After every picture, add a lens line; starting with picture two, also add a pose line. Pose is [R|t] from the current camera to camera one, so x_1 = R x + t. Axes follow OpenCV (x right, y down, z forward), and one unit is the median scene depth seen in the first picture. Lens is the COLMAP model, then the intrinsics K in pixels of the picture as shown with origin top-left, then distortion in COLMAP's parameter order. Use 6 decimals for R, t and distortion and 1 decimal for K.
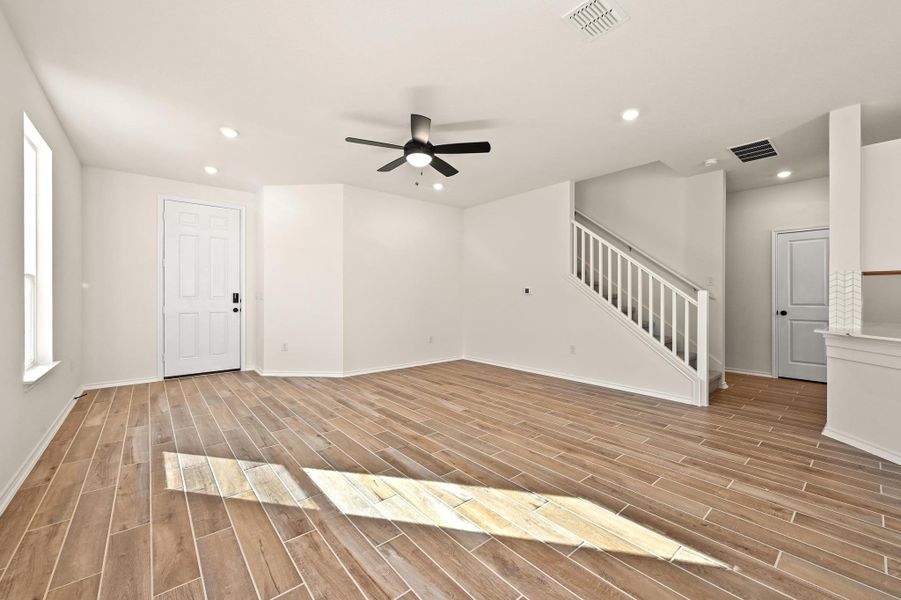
lens RADIAL K [[355.6, 0, 455.3], [0, 355.6, 297.9], [0, 0, 1]] dist [0.010158, -0.000662]
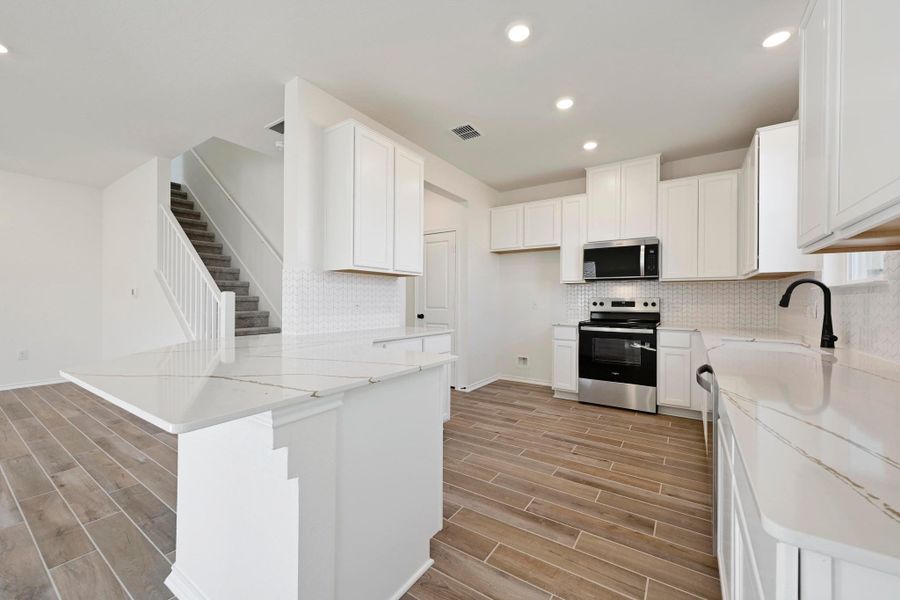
lens RADIAL K [[355.2, 0, 451.0], [0, 355.2, 299.1], [0, 0, 1]] dist [0.010158, -0.000662]
pose [[0.966014, 0.006143, 0.258416, 1.089588], [-0.003059, 0.999919, -0.012332, 0.009418], [-0.258471, 0.011123, 0.965955, 0.063440]]
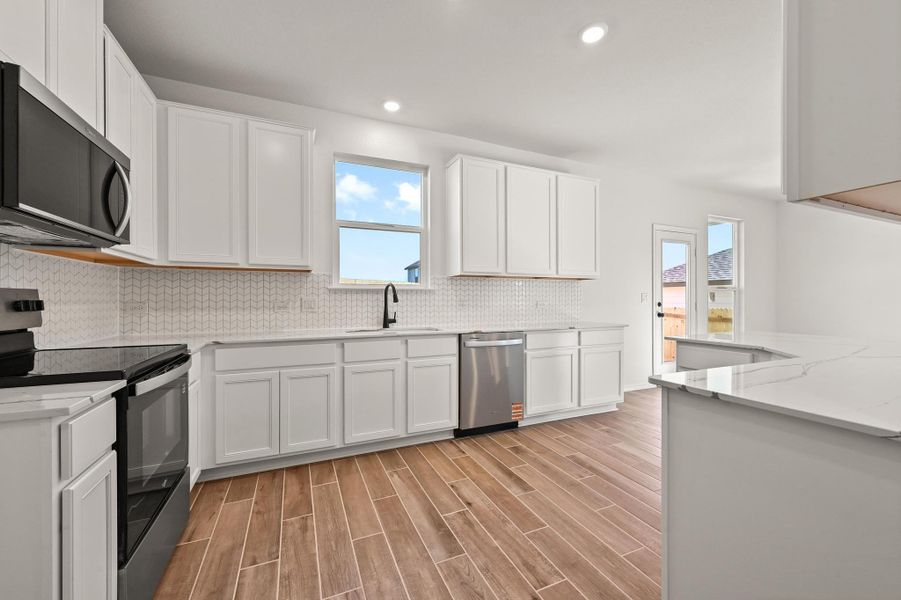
lens RADIAL K [[355.6, 0, 452.0], [0, 355.6, 301.4], [0, 0, 1]] dist [0.010158, -0.000662]
pose [[-0.955077, -0.002630, 0.296345, 1.392523], [-0.000904, 0.999982, 0.005958, 0.003619], [-0.296355, 0.005423, -0.955062, 1.244500]]
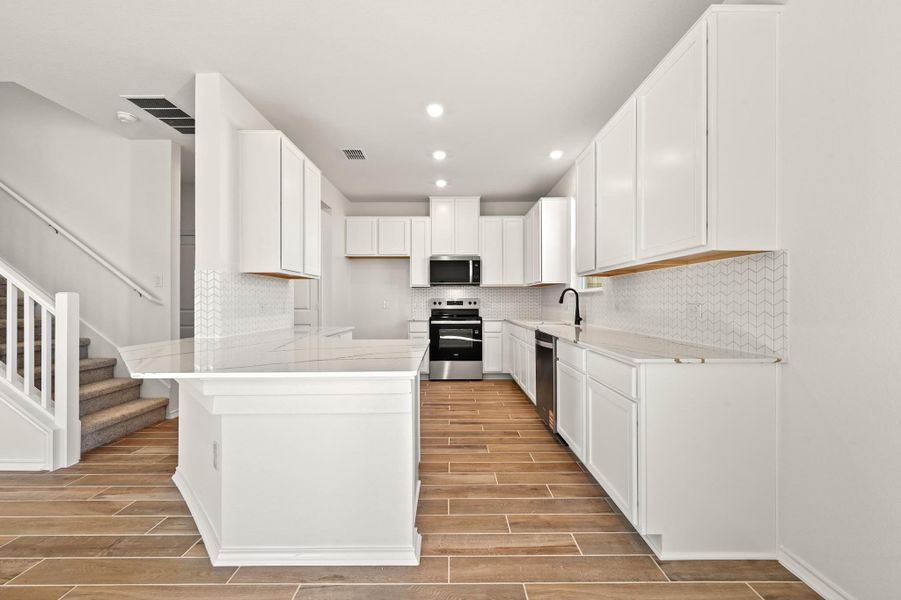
lens RADIAL K [[355.6, 0, 449.7], [0, 355.6, 301.0], [0, 0, 1]] dist [0.010158, -0.000662]
pose [[0.663044, -0.002939, 0.748575, 0.754991], [0.011495, 0.999914, -0.006256, 0.009630], [-0.748492, 0.012753, 0.663021, 0.034164]]
